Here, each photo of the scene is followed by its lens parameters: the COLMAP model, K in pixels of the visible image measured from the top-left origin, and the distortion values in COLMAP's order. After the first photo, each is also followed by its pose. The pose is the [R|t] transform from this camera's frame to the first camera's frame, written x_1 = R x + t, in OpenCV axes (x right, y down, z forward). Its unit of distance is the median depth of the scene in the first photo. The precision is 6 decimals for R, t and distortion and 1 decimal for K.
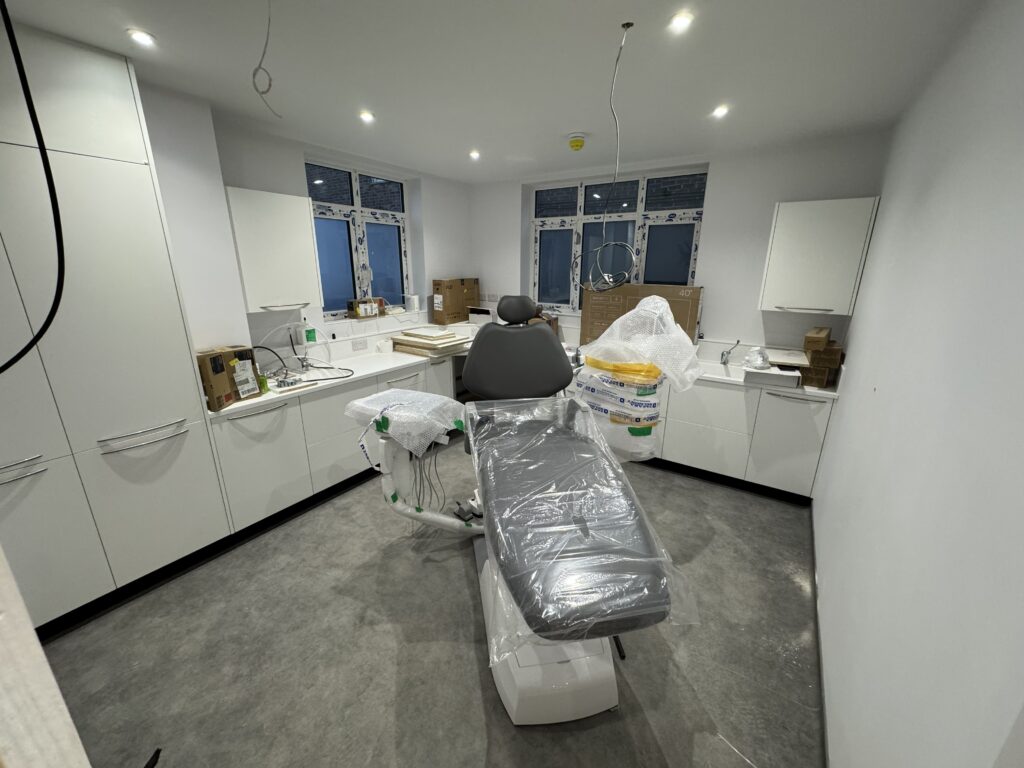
lens RADIAL K [[404.1, 0, 512.0], [0, 404.1, 384.0], [0, 0, 1]] dist [-0.002756, 0.000245]
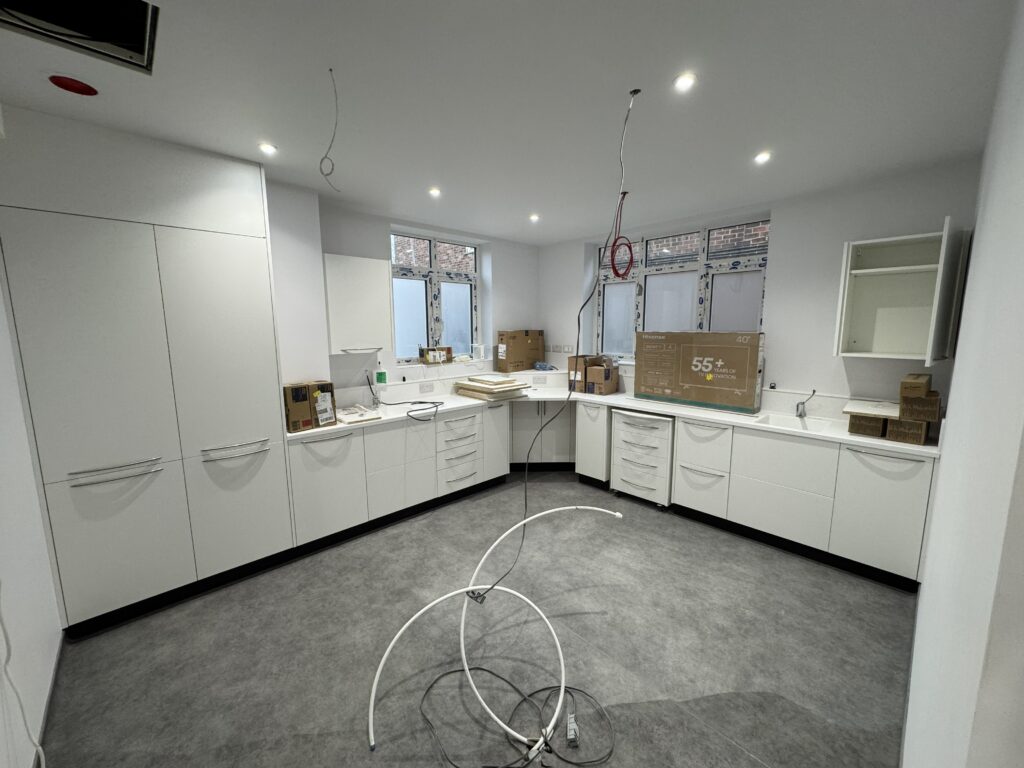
lens RADIAL K [[404.1, 0, 512.0], [0, 404.1, 384.0], [0, 0, 1]] dist [-0.002756, 0.000245]
pose [[0.975949, 0.019504, -0.217126, 0.112400], [-0.050527, 0.989107, -0.138258, 0.042441], [0.212064, 0.145903, 0.966303, -0.016630]]
